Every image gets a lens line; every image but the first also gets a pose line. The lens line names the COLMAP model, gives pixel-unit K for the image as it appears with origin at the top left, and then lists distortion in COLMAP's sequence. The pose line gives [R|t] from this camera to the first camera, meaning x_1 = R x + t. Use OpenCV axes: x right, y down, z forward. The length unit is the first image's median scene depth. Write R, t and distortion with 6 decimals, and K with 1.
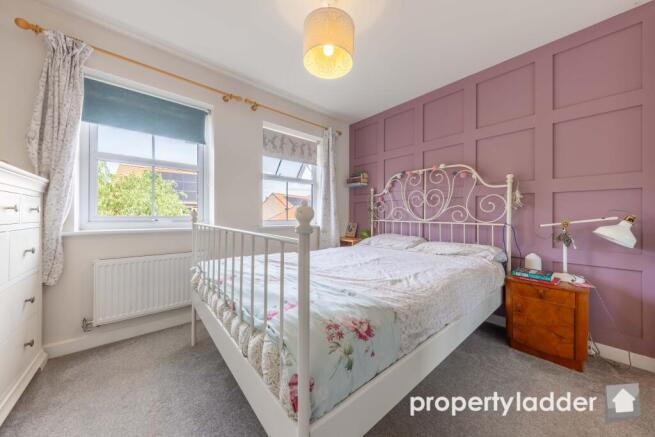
lens RADIAL K [[225.1, 0, 328.7], [0, 225.1, 217.0], [0, 0, 1]] dist [0.000947, -0.000075]
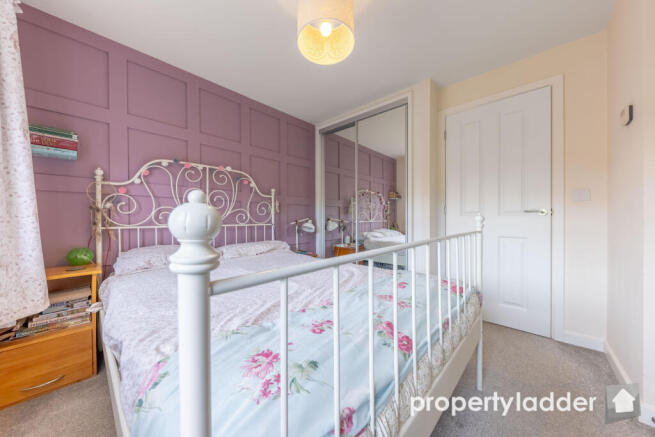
lens RADIAL K [[225.1, 0, 328.7], [0, 225.1, 217.0], [0, 0, 1]] dist [0.000947, -0.000075]
pose [[-0.106369, -0.004432, 0.994317, -0.547027], [0.006746, 0.999964, 0.005179, -0.015020], [-0.994304, 0.007259, -0.106335, 0.686417]]
